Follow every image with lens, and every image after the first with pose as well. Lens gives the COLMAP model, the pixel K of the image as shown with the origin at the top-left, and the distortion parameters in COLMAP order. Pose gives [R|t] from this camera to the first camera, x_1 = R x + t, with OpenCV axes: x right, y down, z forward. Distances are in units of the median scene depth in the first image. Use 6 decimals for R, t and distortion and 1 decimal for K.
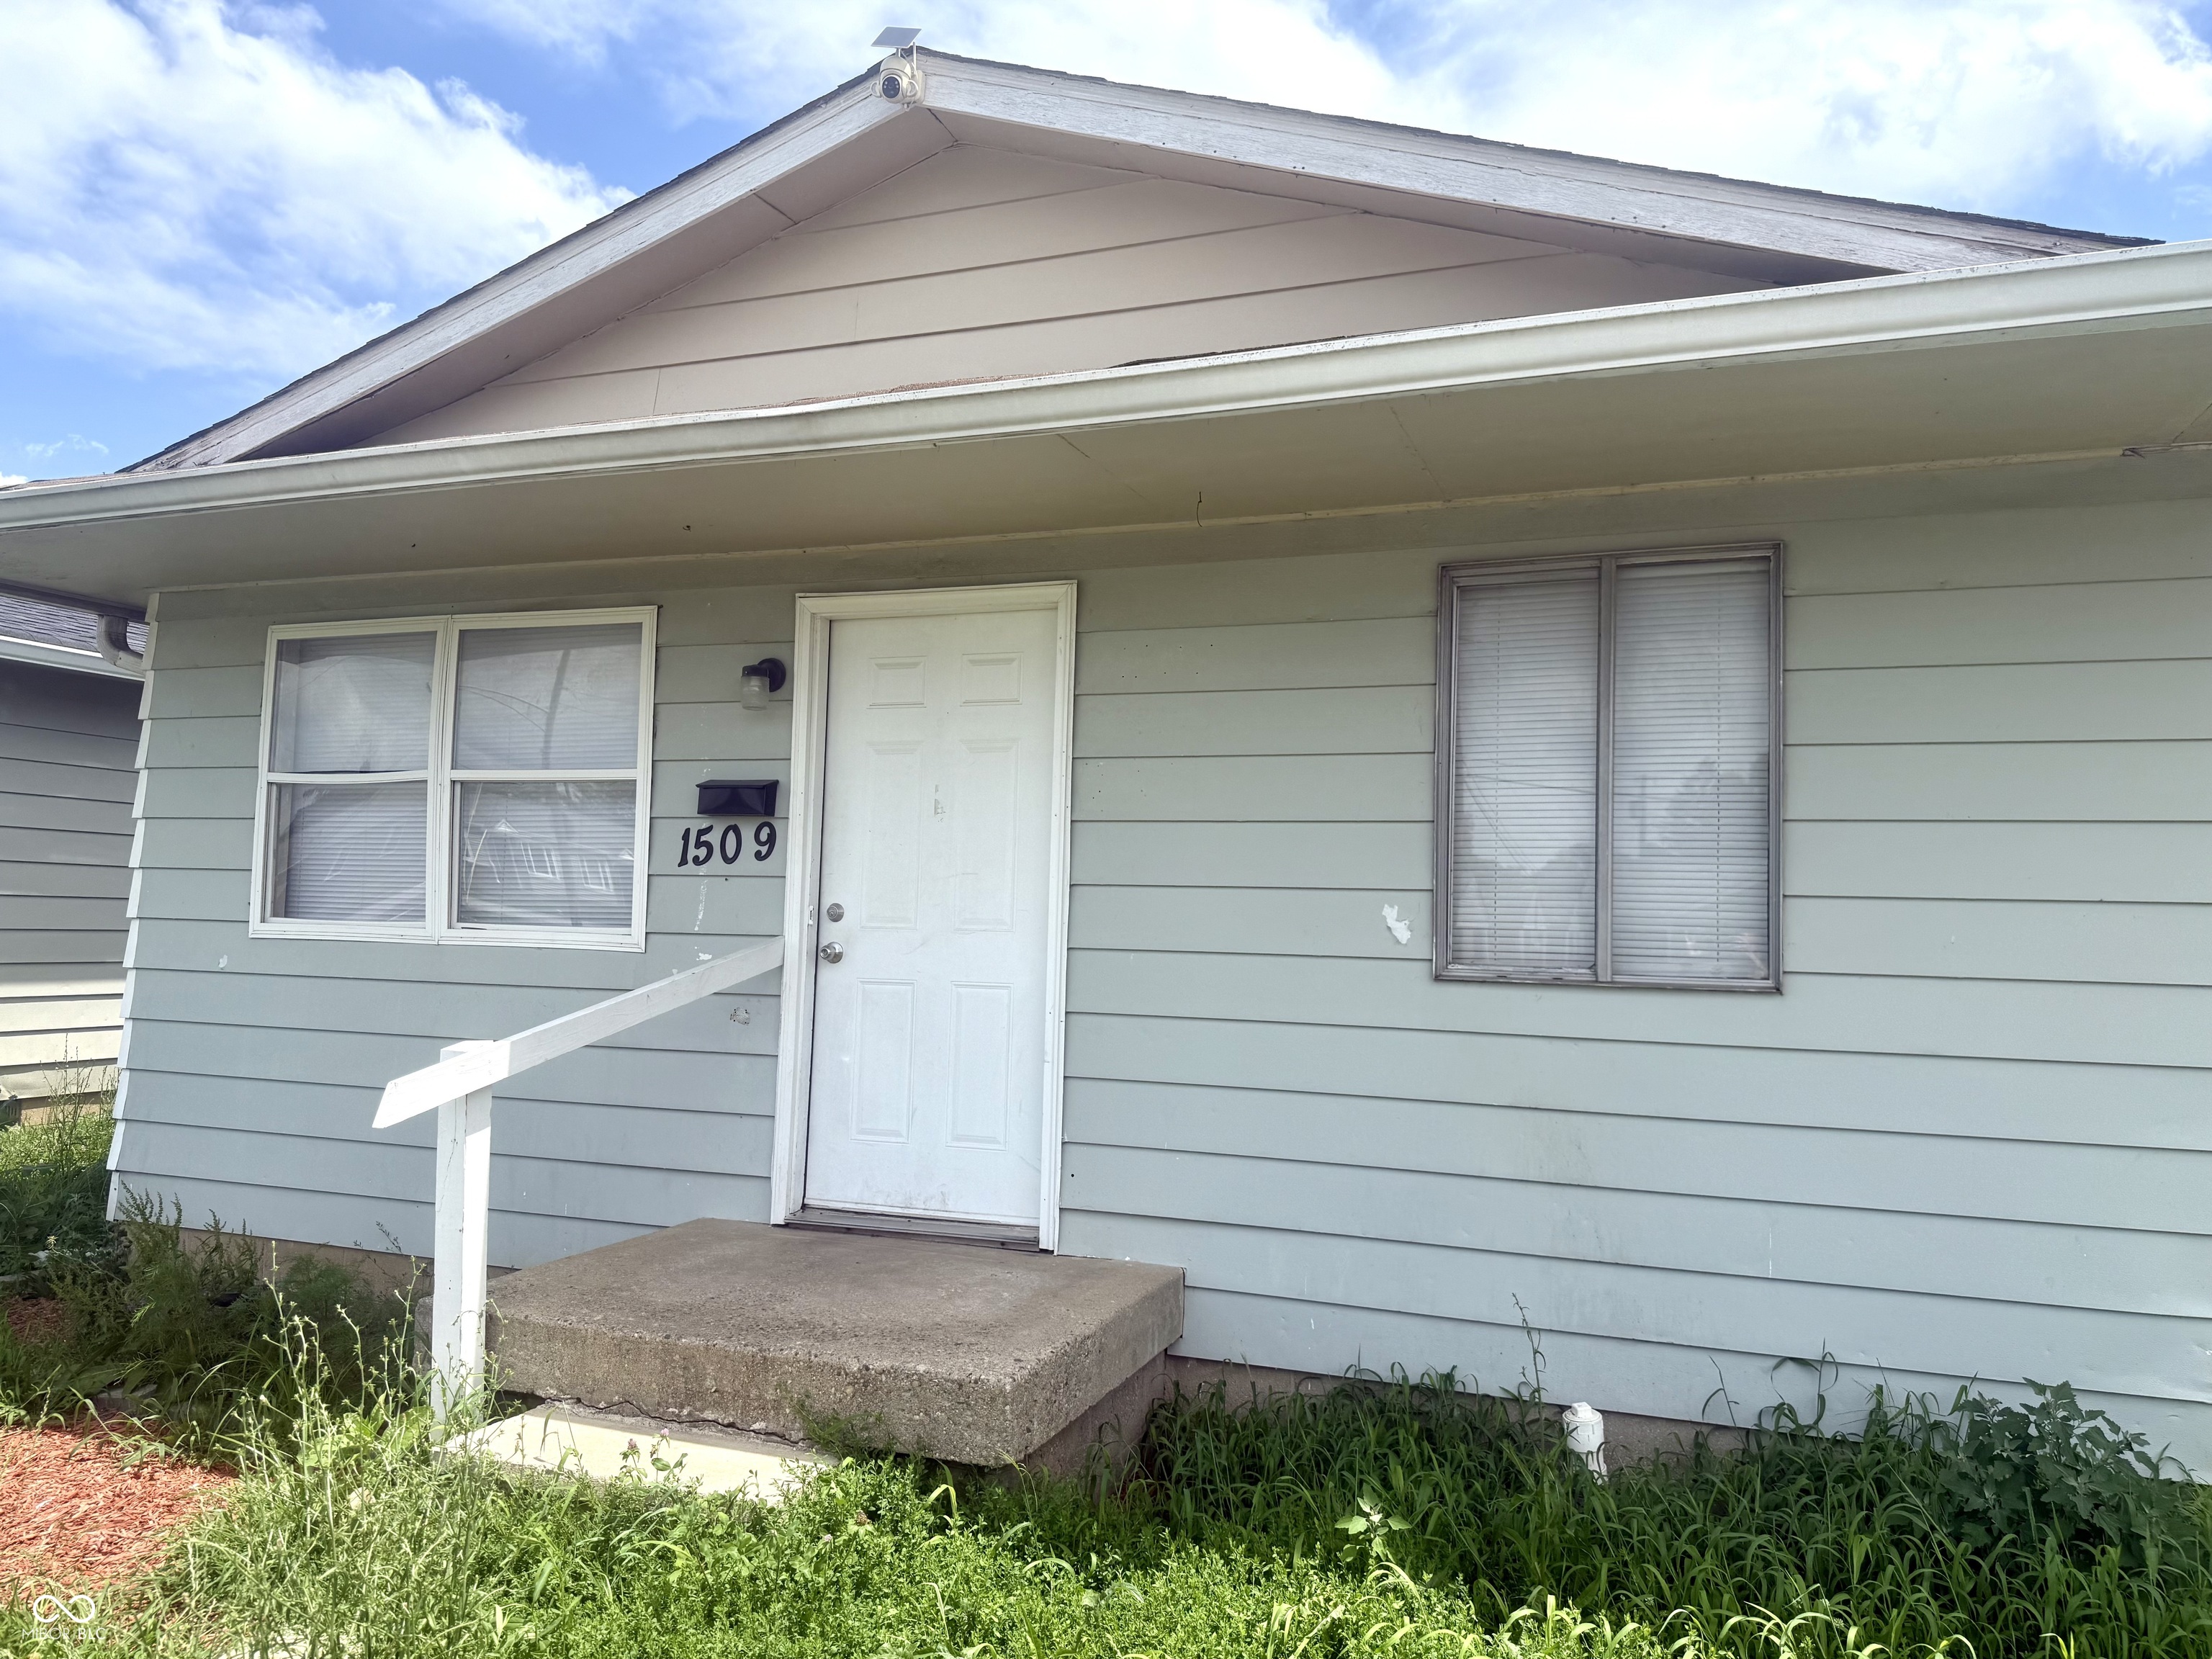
lens RADIAL K [[1545.8, 0, 1106.7], [0, 1545.8, 838.6], [0, 0, 1]] dist [0.005195, -0.002920]
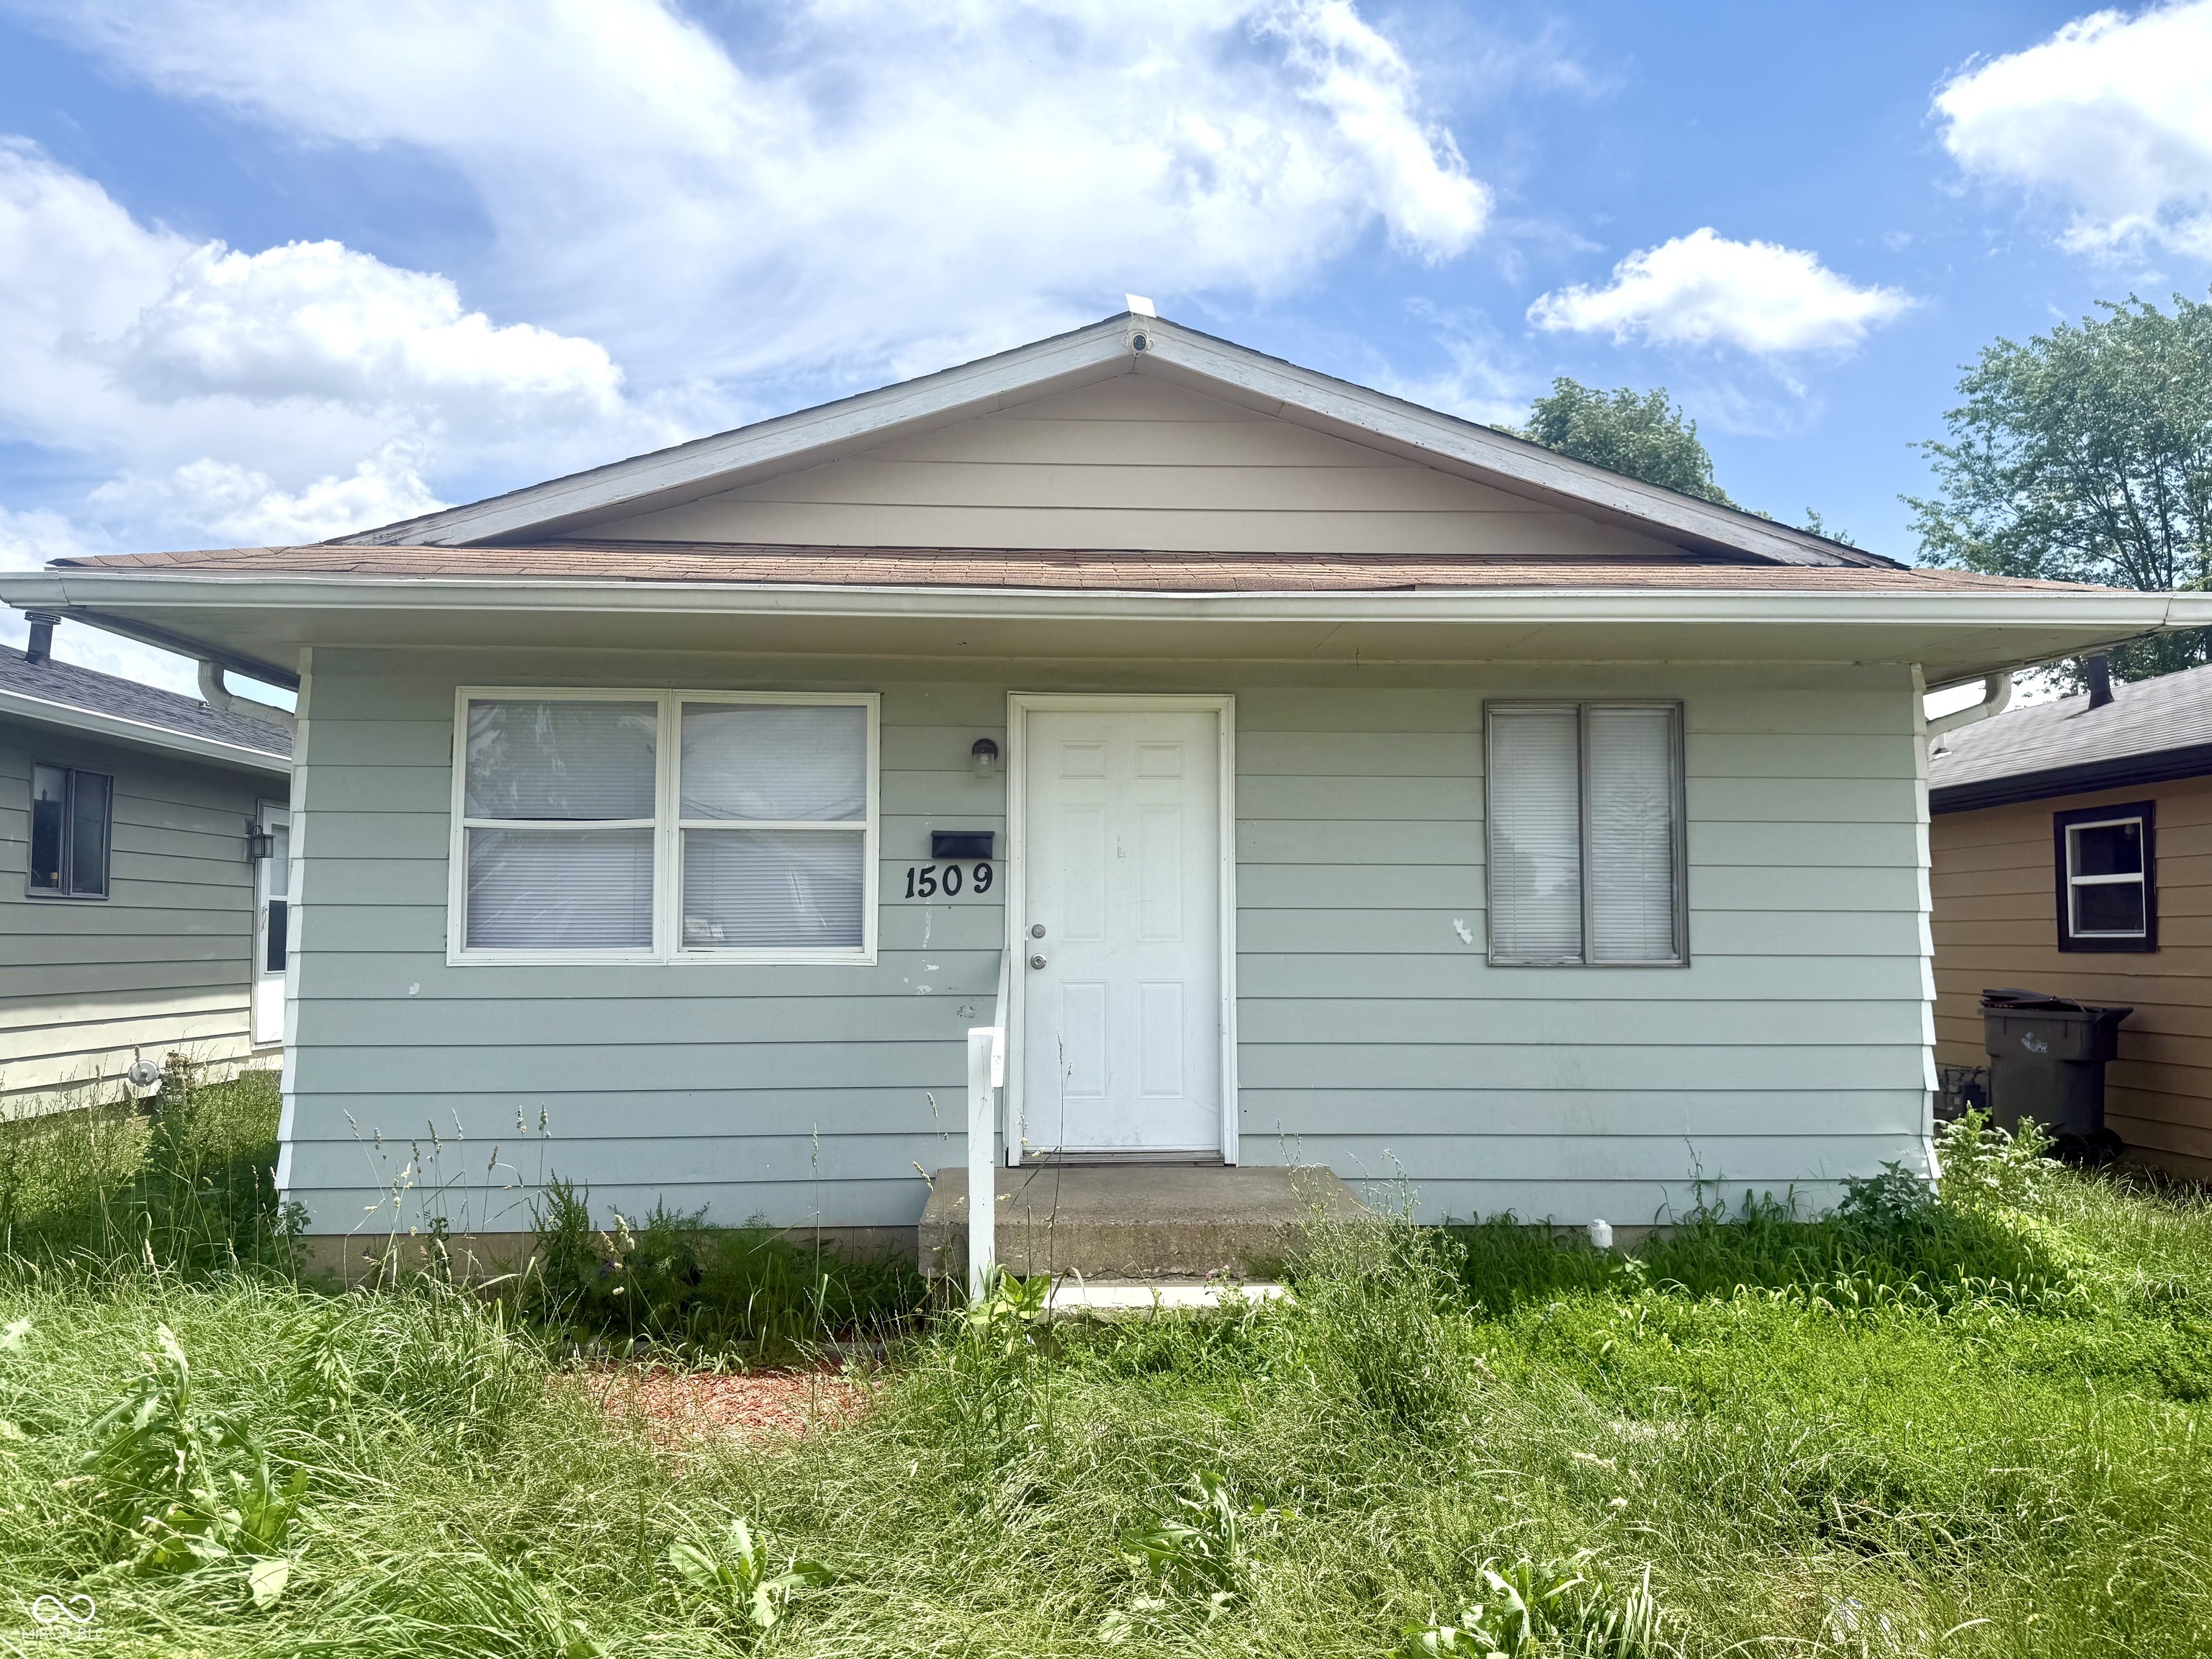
lens RADIAL K [[1546.9, 0, 1106.0], [0, 1546.9, 829.5], [0, 0, 1]] dist [0.032465, -0.000485]
pose [[0.919571, 0.004904, 0.392893, -0.689816], [0.000364, 0.999911, -0.013334, -0.023691], [-0.392923, 0.012405, 0.919488, -0.267561]]
